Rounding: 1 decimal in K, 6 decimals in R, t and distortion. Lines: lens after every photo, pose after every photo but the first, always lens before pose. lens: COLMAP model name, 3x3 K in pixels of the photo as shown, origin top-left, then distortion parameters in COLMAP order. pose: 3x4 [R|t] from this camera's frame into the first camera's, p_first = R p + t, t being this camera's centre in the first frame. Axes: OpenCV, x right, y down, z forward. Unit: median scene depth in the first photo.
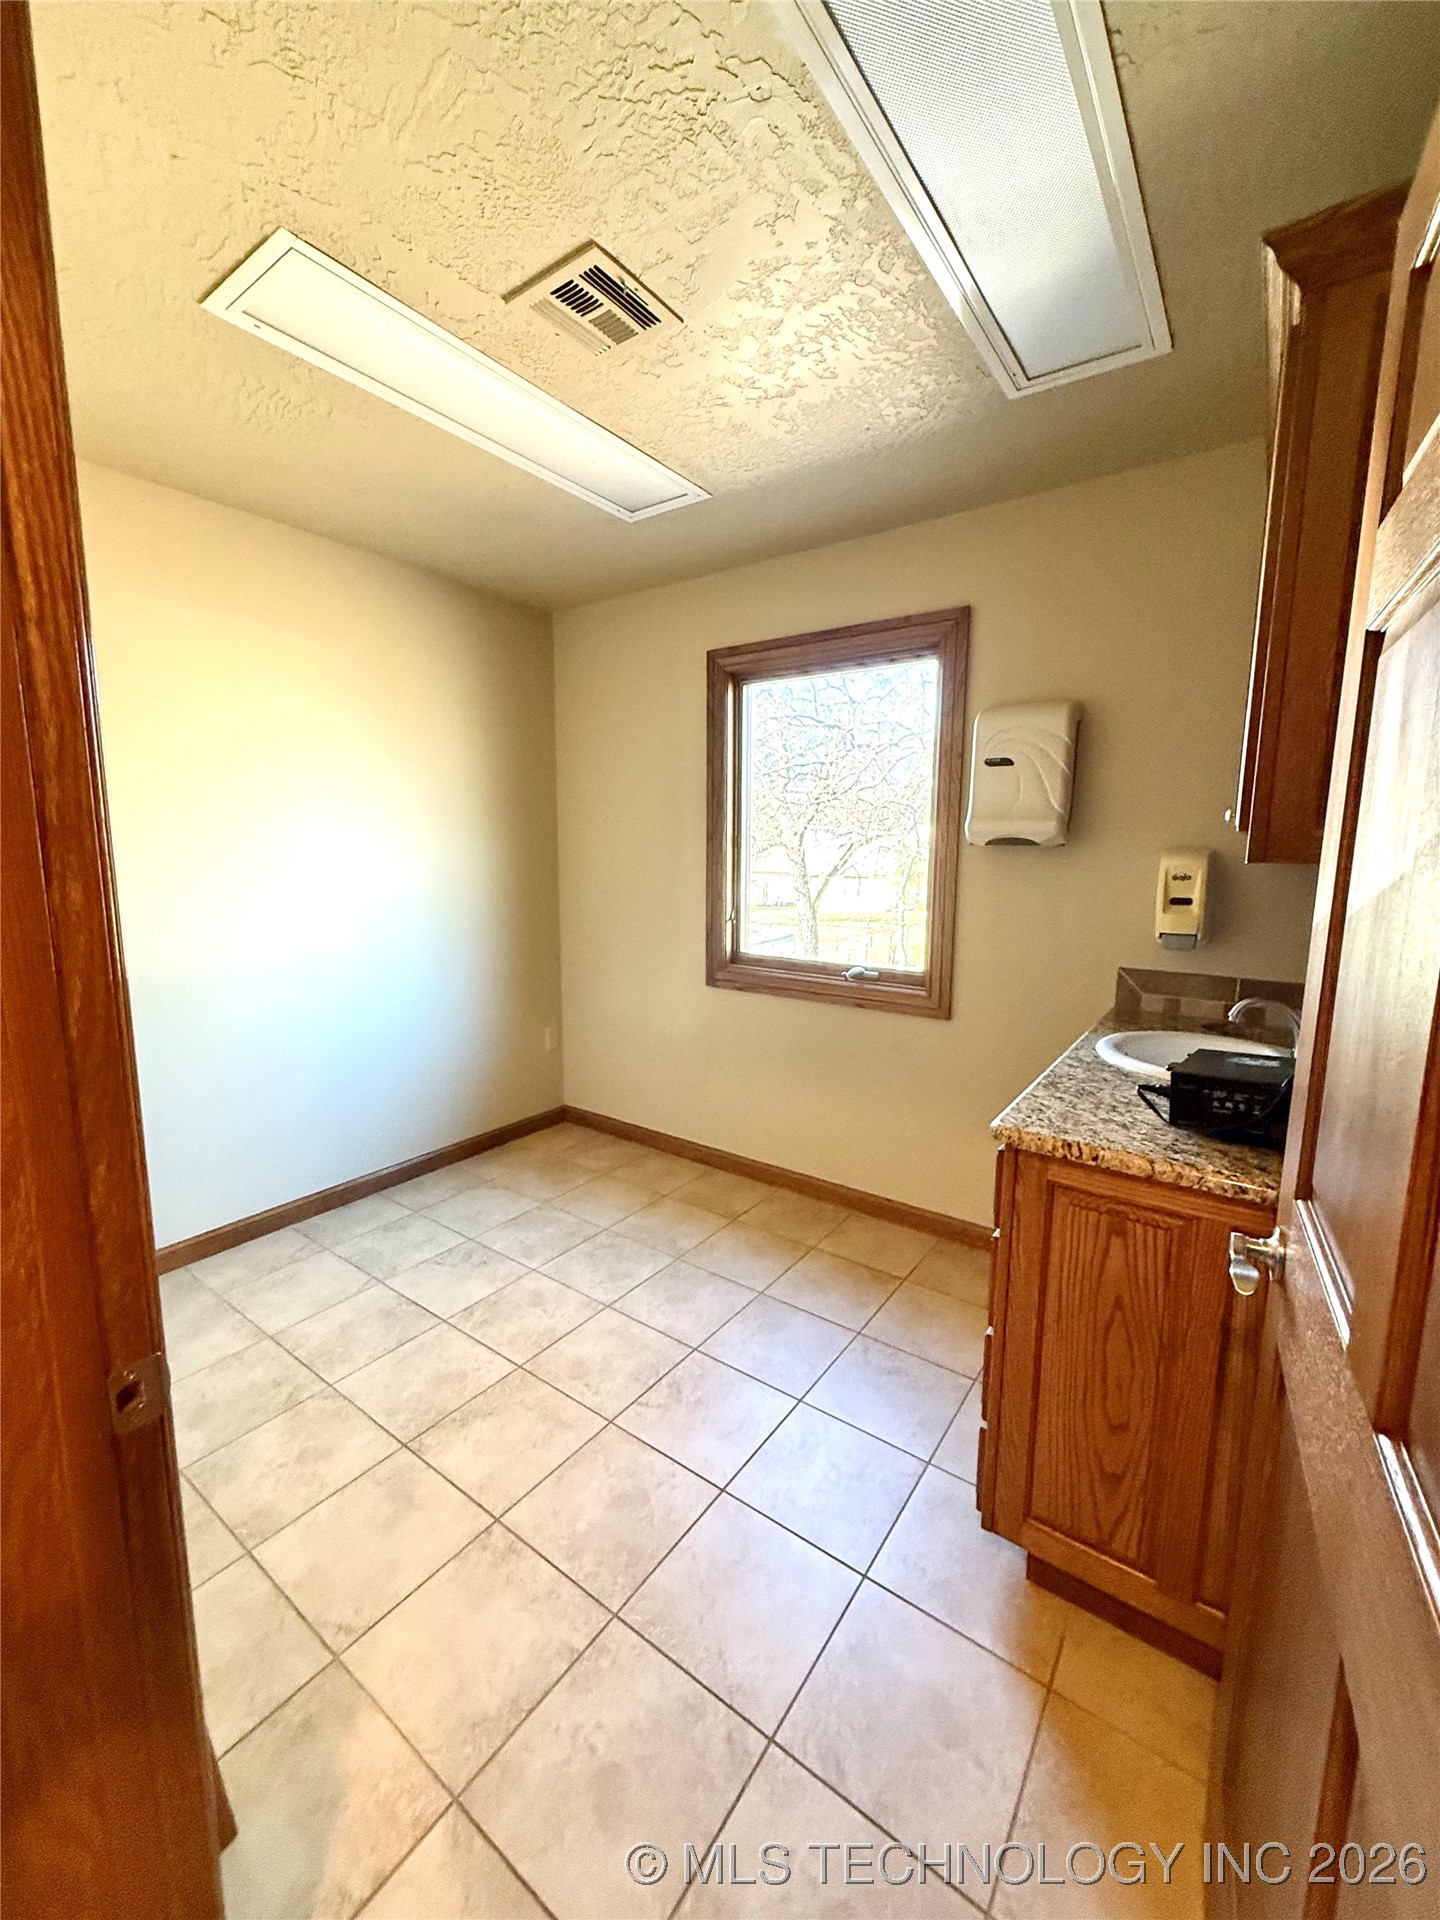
lens RADIAL K [[767.6, 0, 719.1], [0, 767.6, 958.9], [0, 0, 1]] dist [-0.000434, -0.000114]
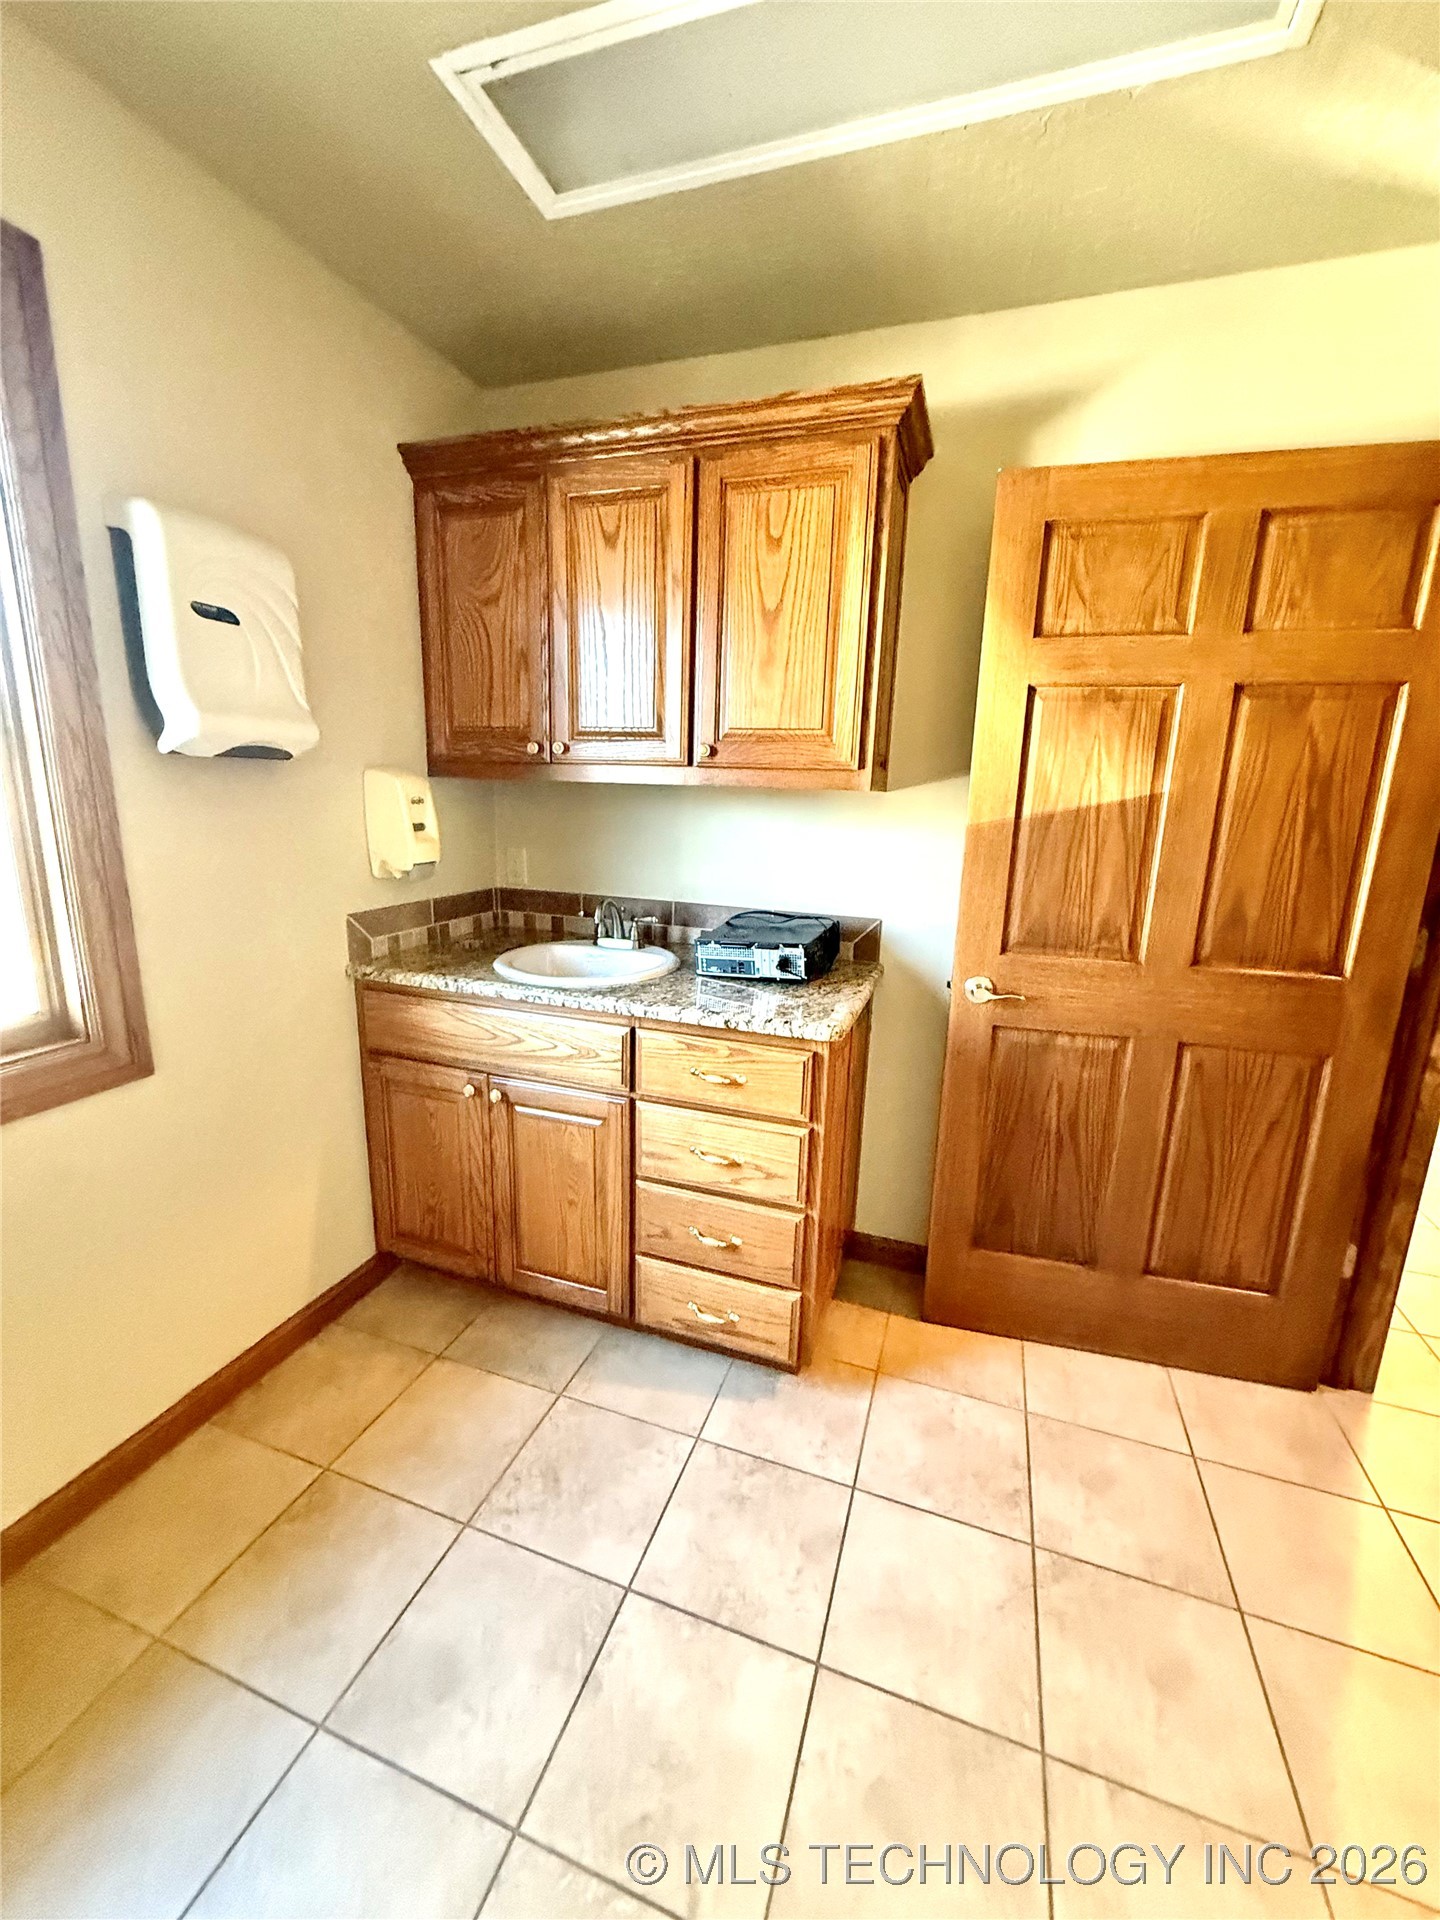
lens RADIAL K [[767.6, 0, 732.2], [0, 767.6, 953.9], [0, 0, 1]] dist [-0.000434, -0.000114]
pose [[-0.294325, -0.219116, 0.930248, -0.399408], [0.108344, 0.959438, 0.260270, -0.127032], [-0.949544, 0.177391, -0.258647, 0.905402]]
